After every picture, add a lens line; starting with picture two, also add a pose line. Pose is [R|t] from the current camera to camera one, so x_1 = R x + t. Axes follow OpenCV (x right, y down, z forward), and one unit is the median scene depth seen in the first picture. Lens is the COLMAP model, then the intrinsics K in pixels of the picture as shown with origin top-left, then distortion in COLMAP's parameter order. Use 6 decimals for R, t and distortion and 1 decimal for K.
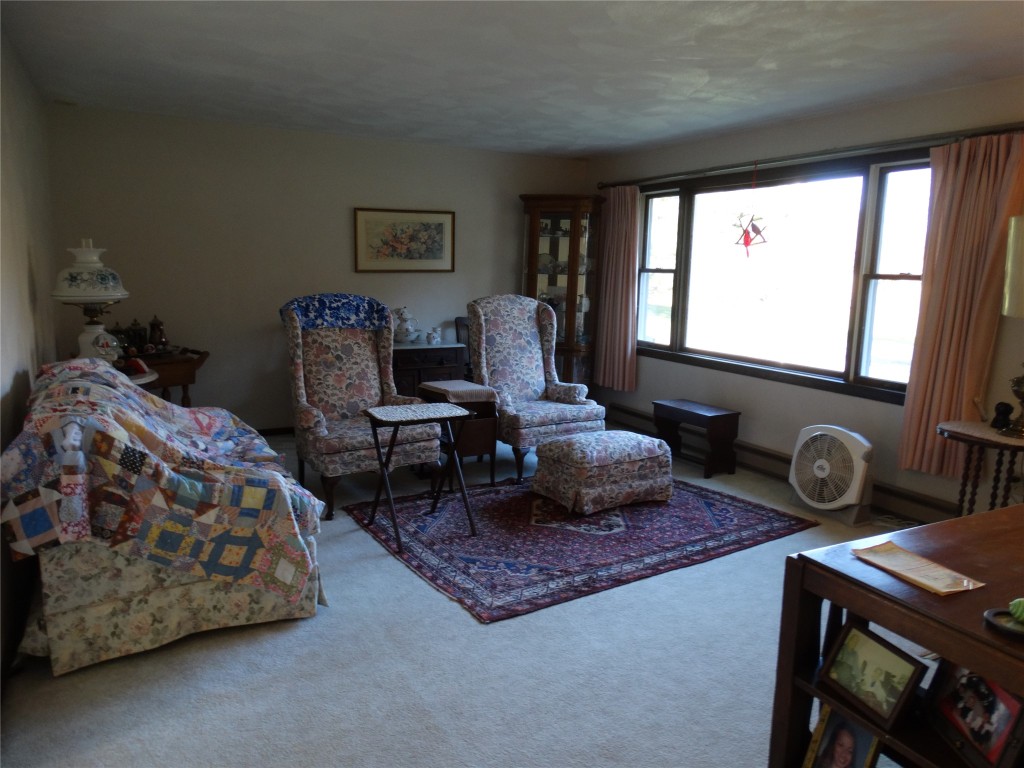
lens RADIAL K [[766.5, 0, 512.0], [0, 766.5, 384.0], [0, 0, 1]] dist [-0.003307, -0.003658]
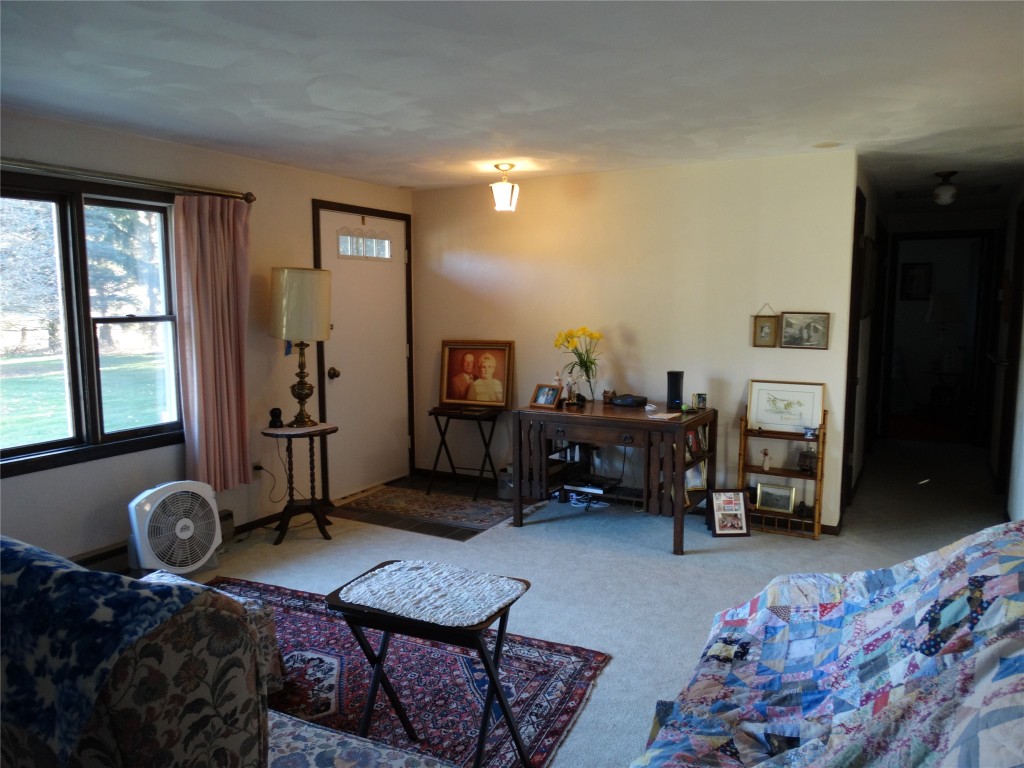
lens RADIAL K [[766.5, 0, 512.0], [0, 766.5, 384.0], [0, 0, 1]] dist [-0.003307, -0.003658]
pose [[-0.564733, -0.113256, 0.817465, -0.585673], [0.122517, 0.968057, 0.218759, -0.223967], [-0.816129, 0.223694, -0.532818, 1.191871]]
